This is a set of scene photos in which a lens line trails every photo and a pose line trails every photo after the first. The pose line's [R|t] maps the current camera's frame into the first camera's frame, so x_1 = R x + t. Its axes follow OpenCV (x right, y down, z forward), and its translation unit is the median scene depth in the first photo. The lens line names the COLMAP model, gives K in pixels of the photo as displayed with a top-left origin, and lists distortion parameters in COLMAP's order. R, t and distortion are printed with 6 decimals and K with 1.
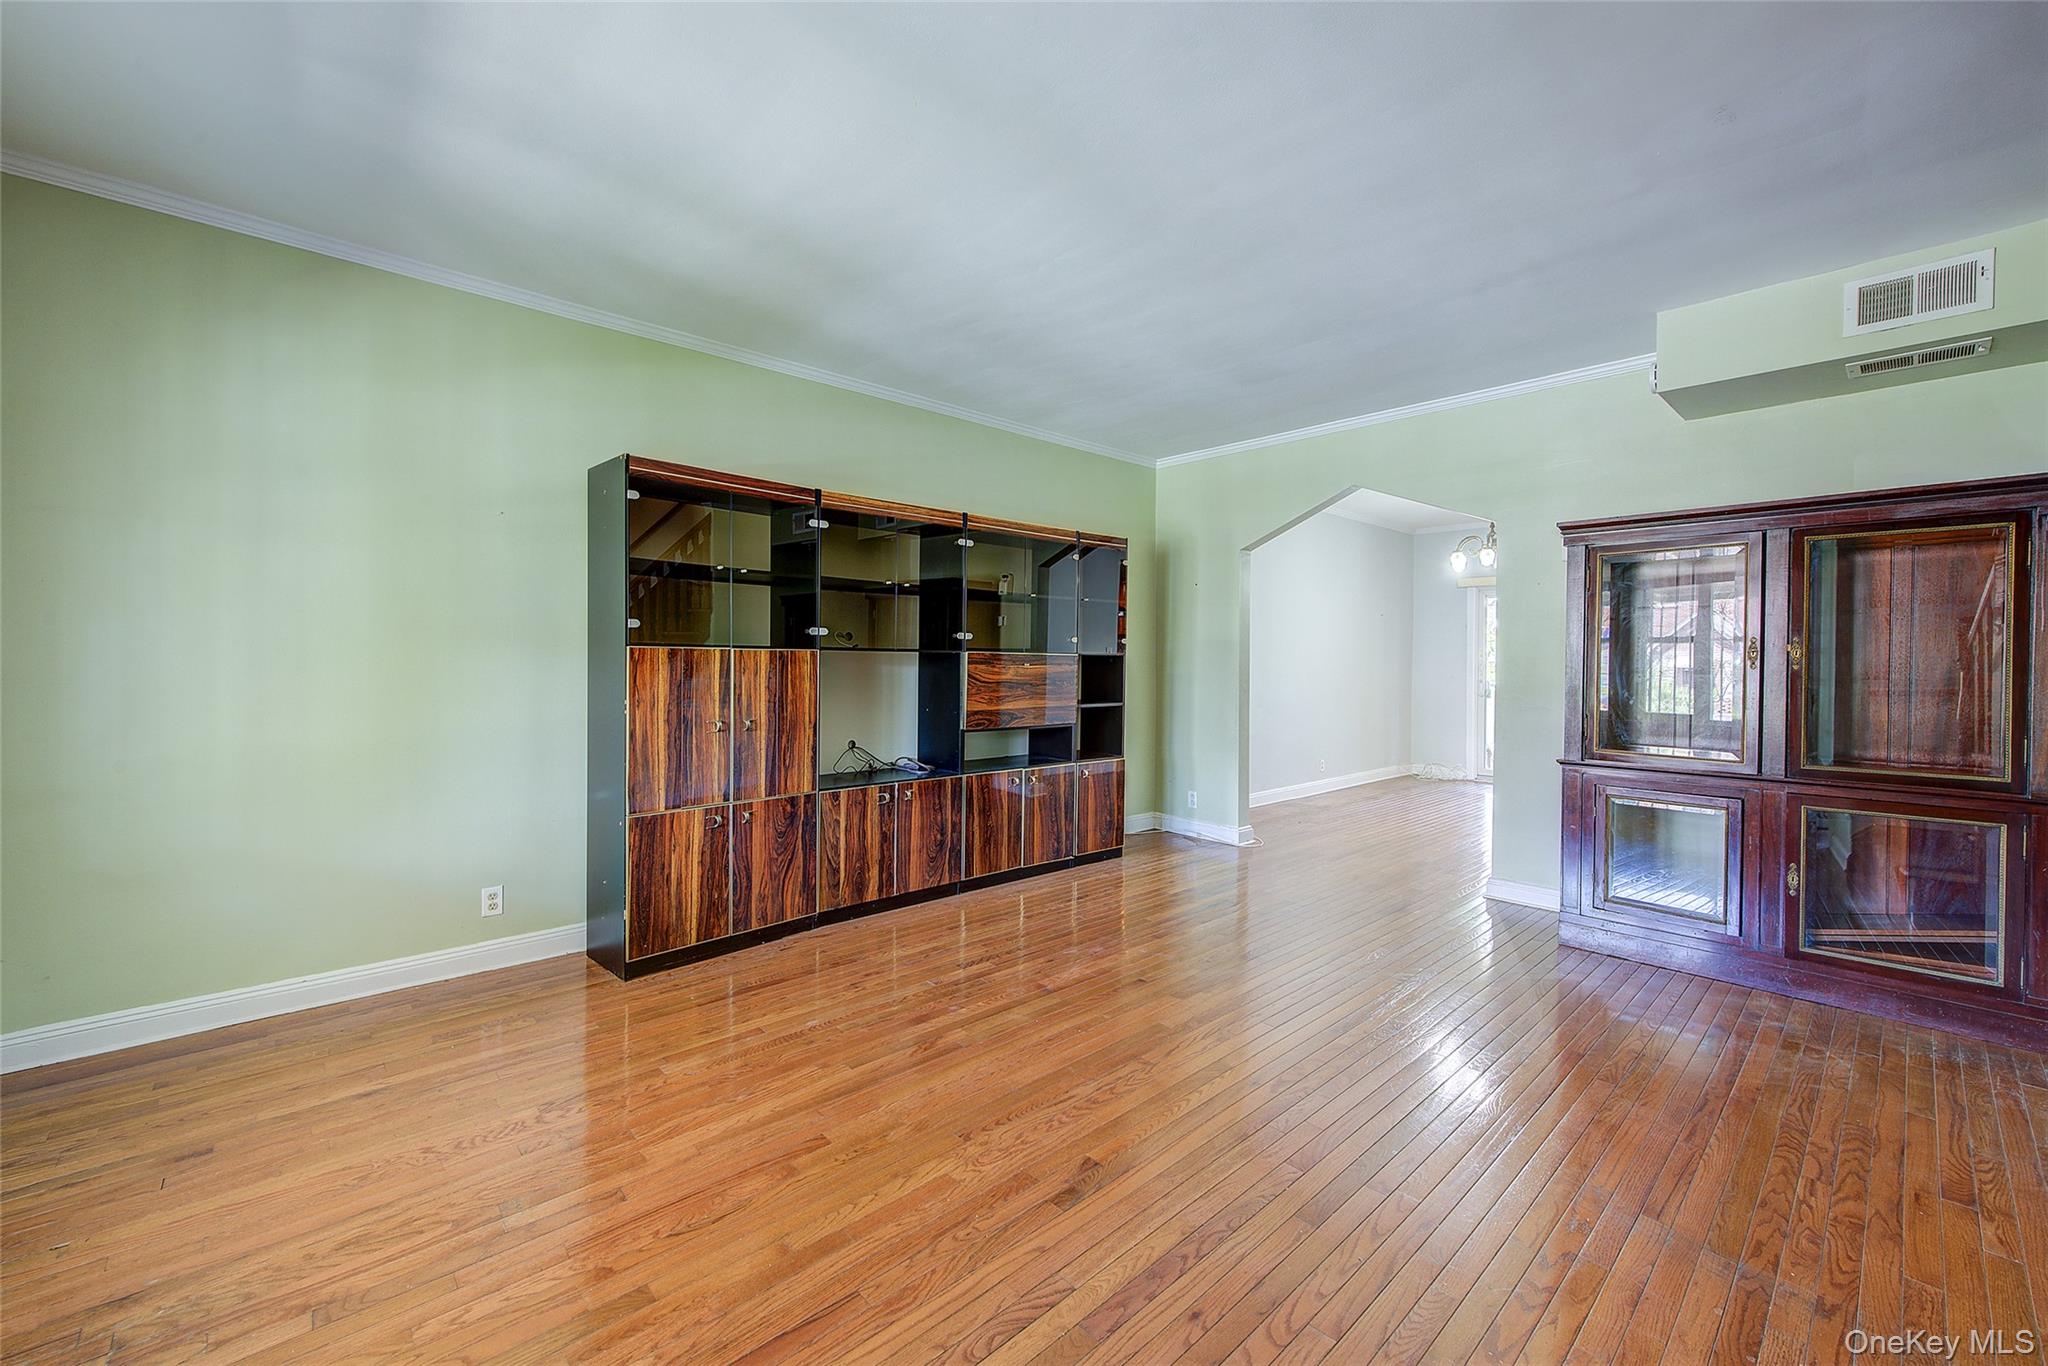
lens RADIAL K [[816.8, 0, 1027.1], [0, 816.8, 666.9], [0, 0, 1]] dist [0.004006, -0.002086]
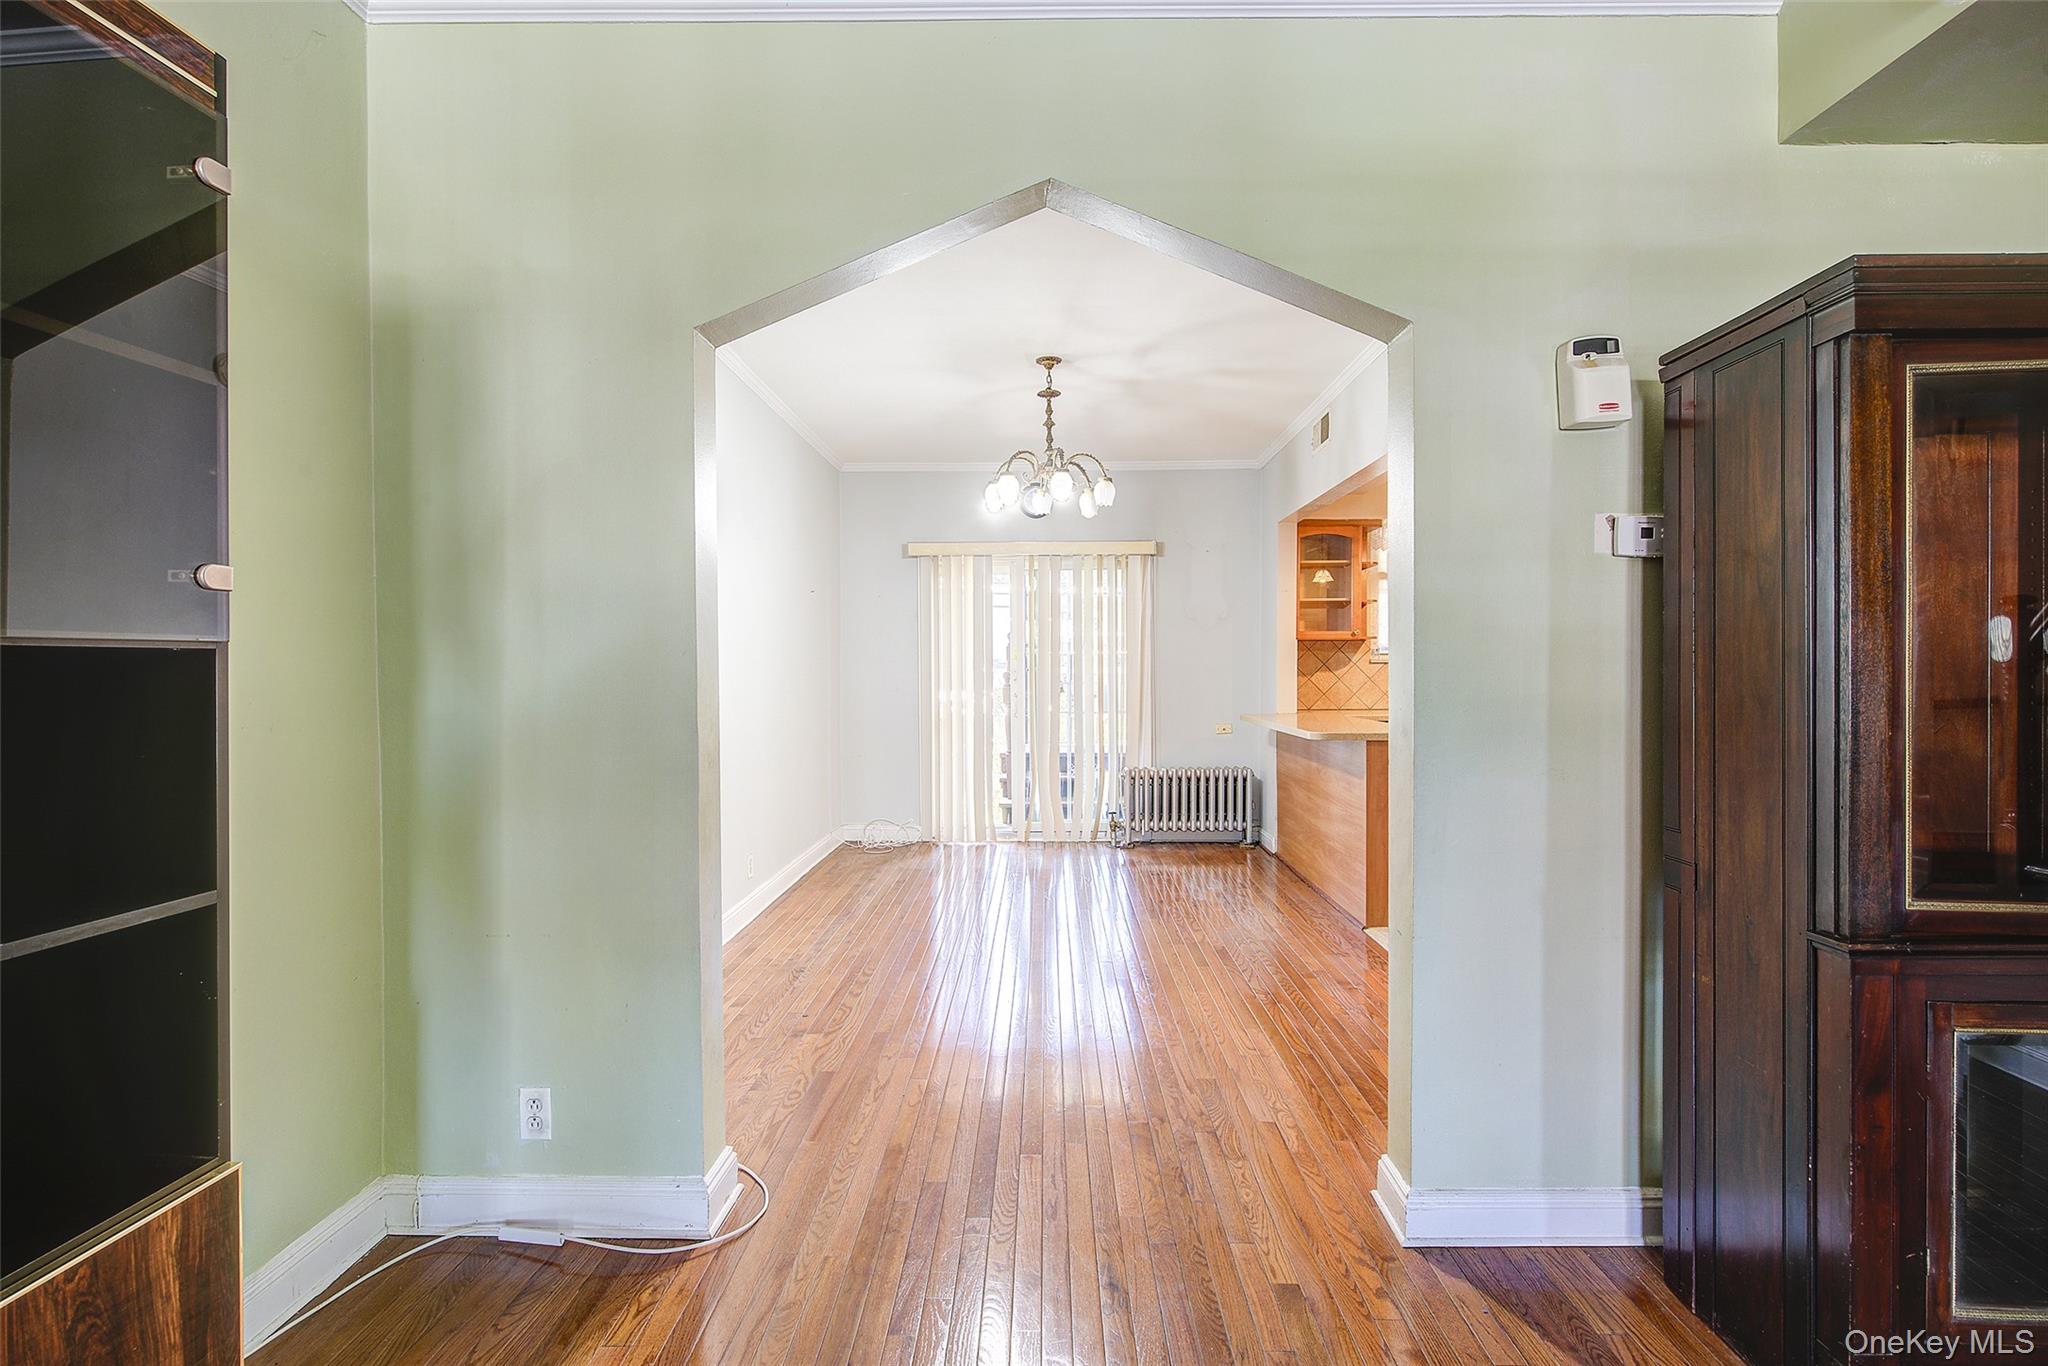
lens RADIAL K [[886.7, 0, 1026.1], [0, 886.7, 679.6], [0, 0, 1]] dist [0.000977, -0.000872]
pose [[0.689942, -0.020174, 0.723584, 0.146100], [0.015139, 0.999795, 0.013441, -0.009728], [-0.723707, 0.001681, 0.690106, 1.057553]]
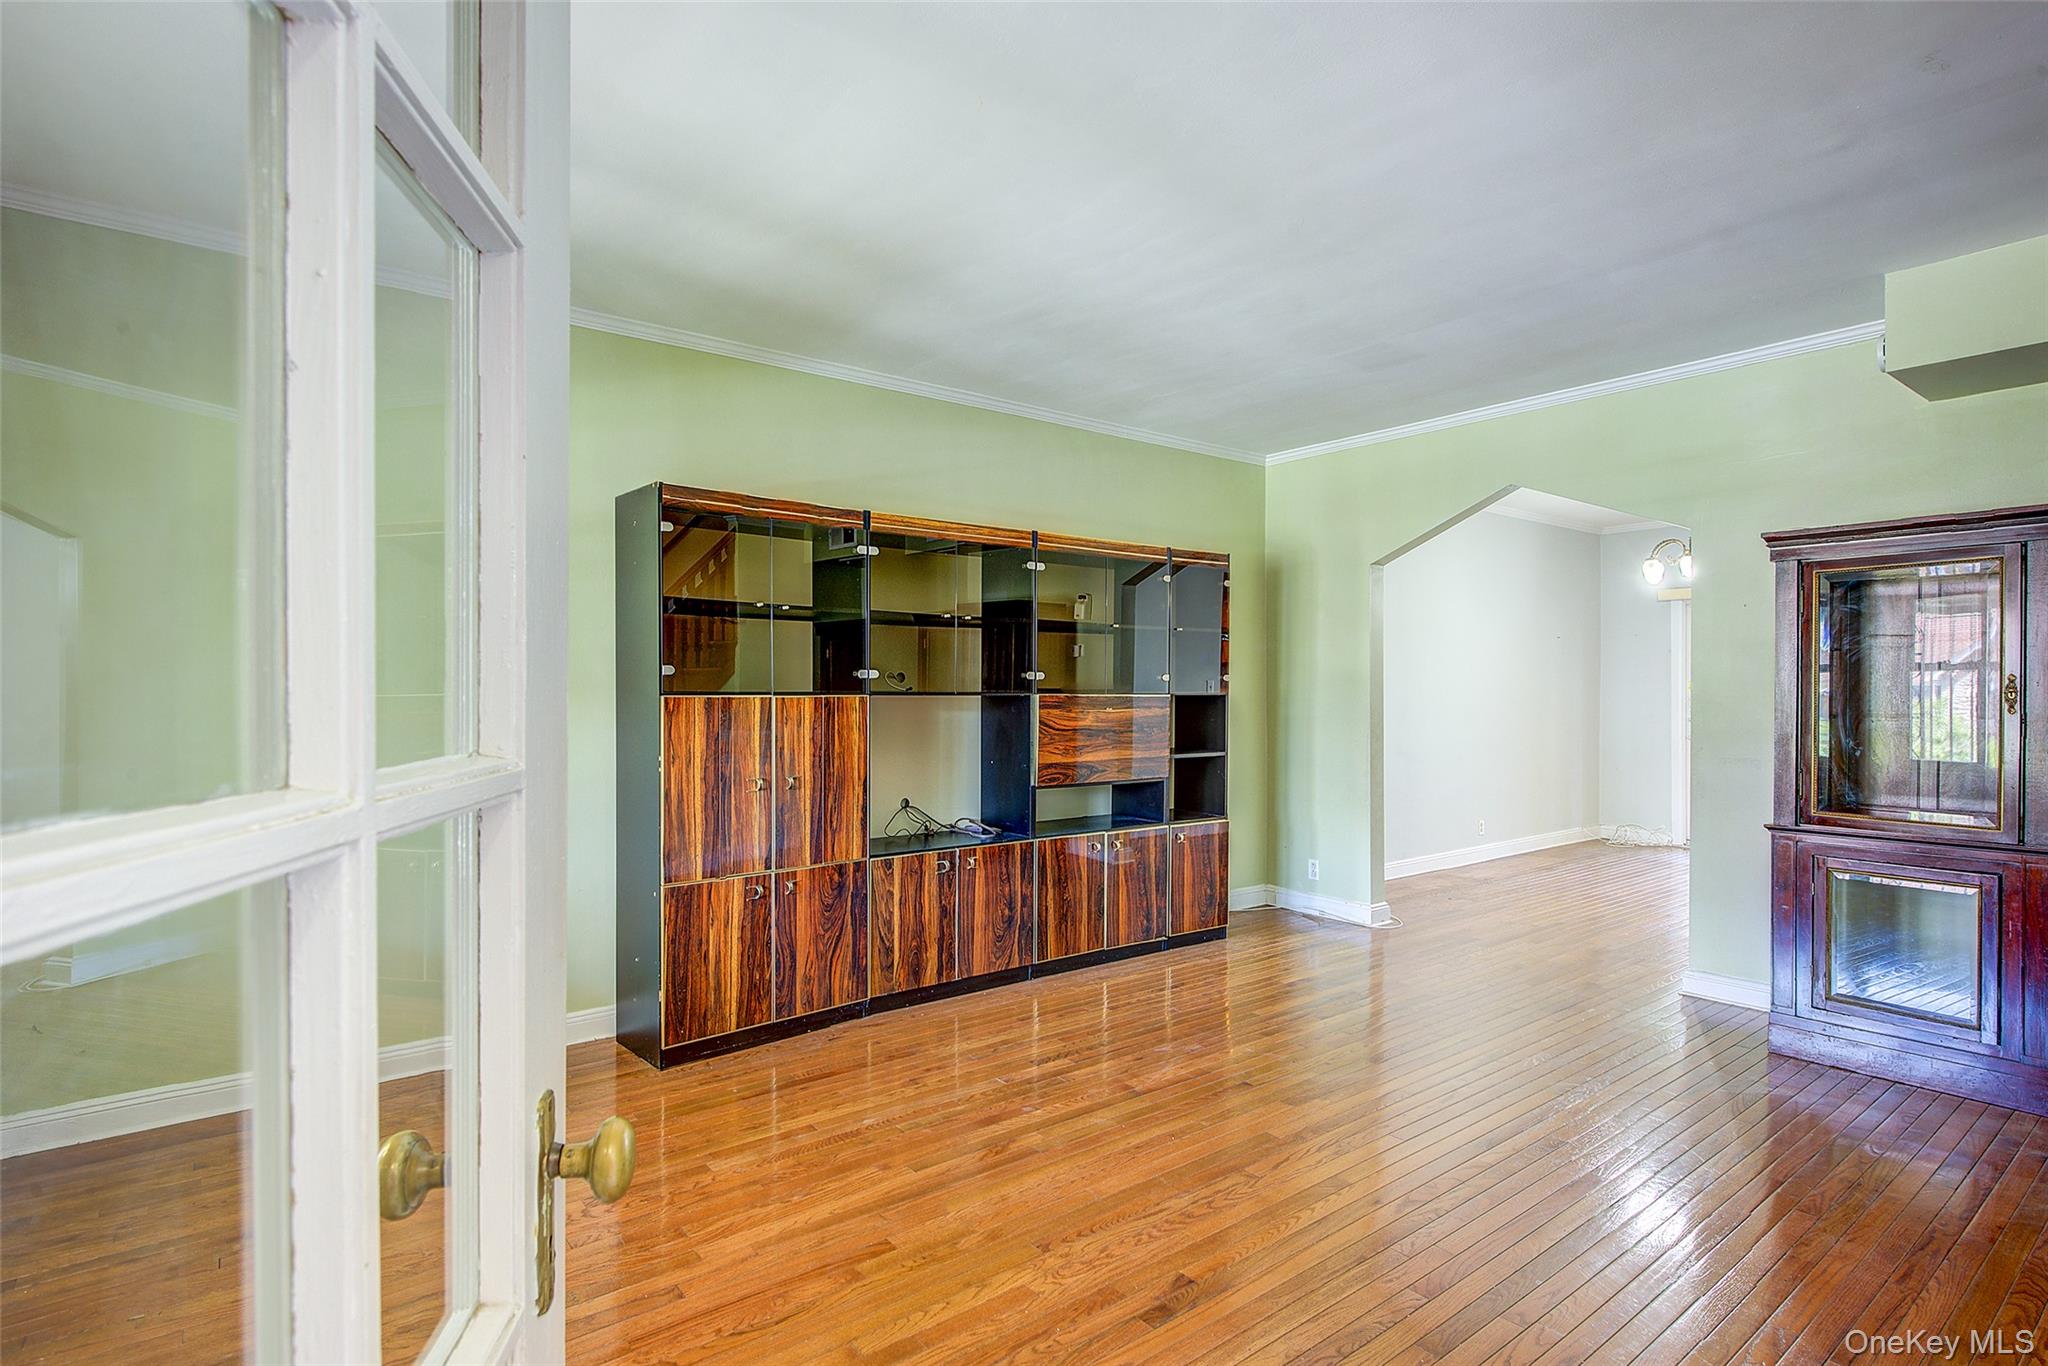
lens RADIAL K [[1023.3, 0, 1027.6], [0, 1023.3, 694.4], [0, 0, 1]] dist [0.003904, -0.002843]
pose [[0.996771, -0.007219, -0.079972, 0.000660], [0.006900, 0.999967, -0.004271, -0.017474], [0.080001, 0.003706, 0.996788, -0.077961]]
